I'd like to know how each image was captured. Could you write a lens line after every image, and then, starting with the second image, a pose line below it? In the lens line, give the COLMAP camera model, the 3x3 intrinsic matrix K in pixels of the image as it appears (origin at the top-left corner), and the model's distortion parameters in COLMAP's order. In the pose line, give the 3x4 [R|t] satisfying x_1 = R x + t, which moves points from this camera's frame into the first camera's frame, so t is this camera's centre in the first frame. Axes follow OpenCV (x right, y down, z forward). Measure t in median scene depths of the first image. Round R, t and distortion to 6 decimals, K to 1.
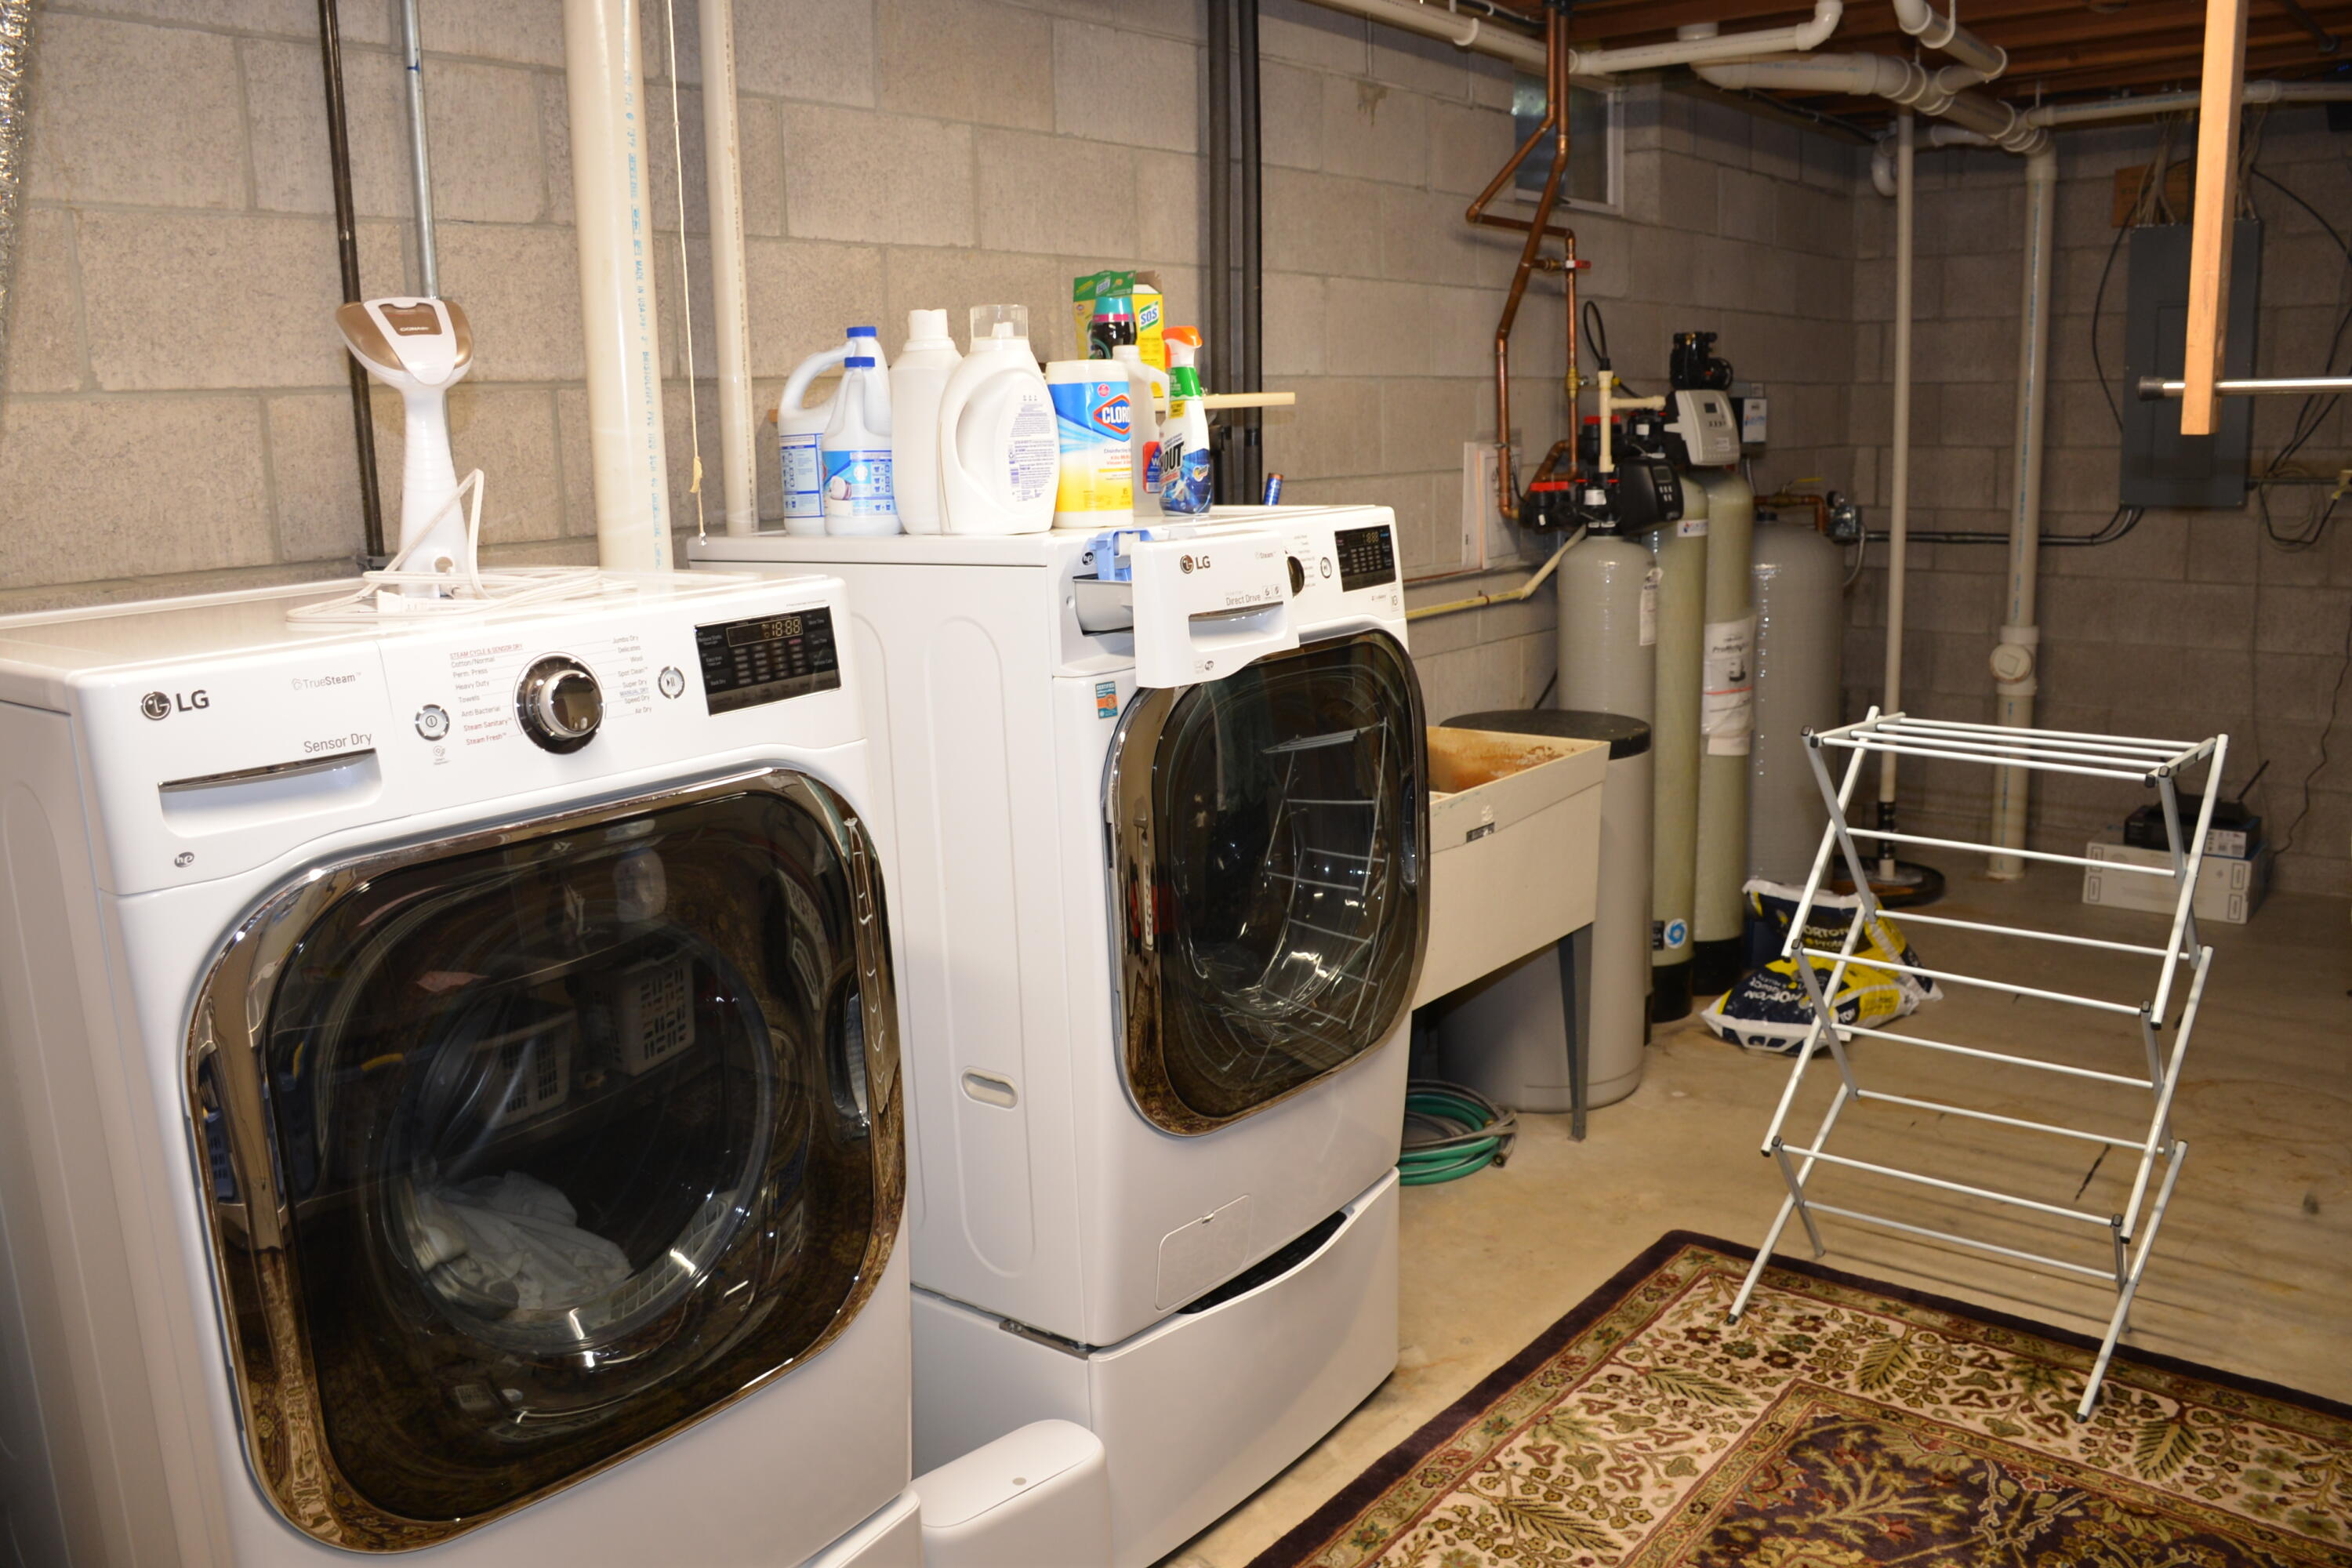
lens RADIAL K [[1837.4, 0, 1176.0], [0, 1837.4, 784.0], [0, 0, 1]] dist [-0.155646, 0.109757]
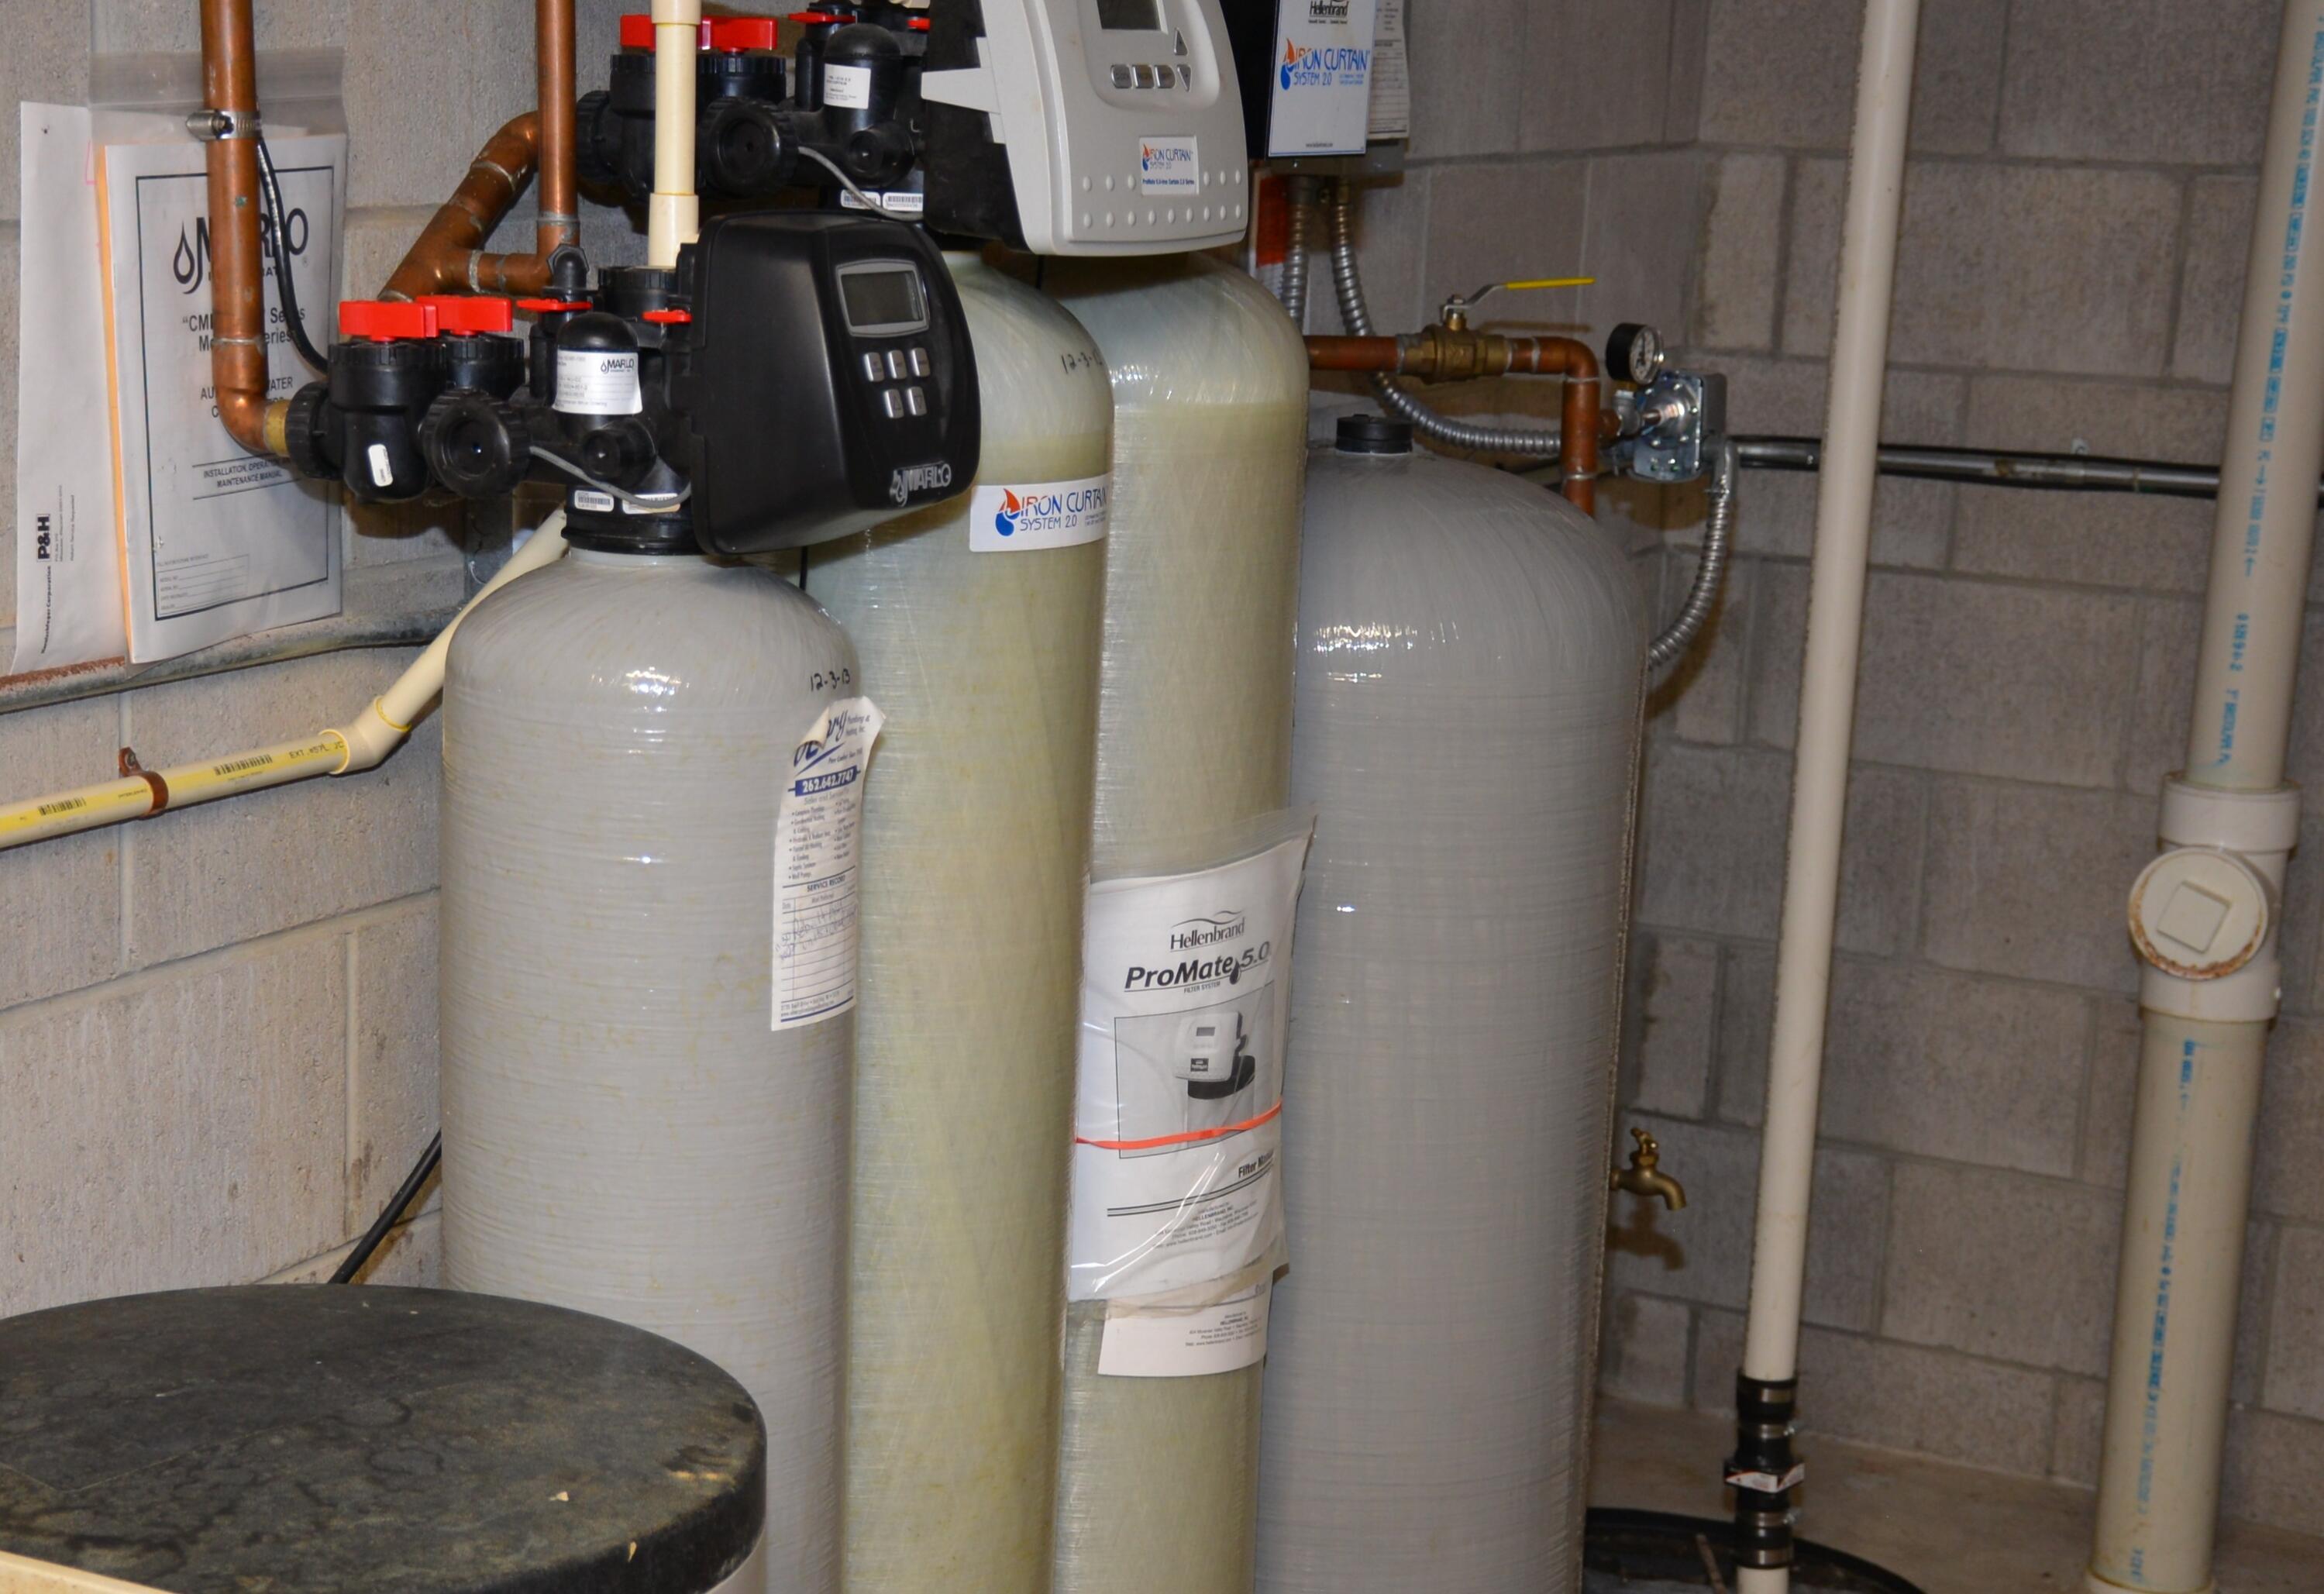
lens RADIAL K [[3641.3, 0, 1097.6], [0, 3641.3, 944.1], [0, 0, 1]] dist [0.117241, 0.129288]
pose [[0.980195, 0.011179, 0.197721, 0.192167], [-0.023201, 0.998012, 0.058594, -0.109746], [-0.196673, -0.062021, 0.978506, 0.502206]]
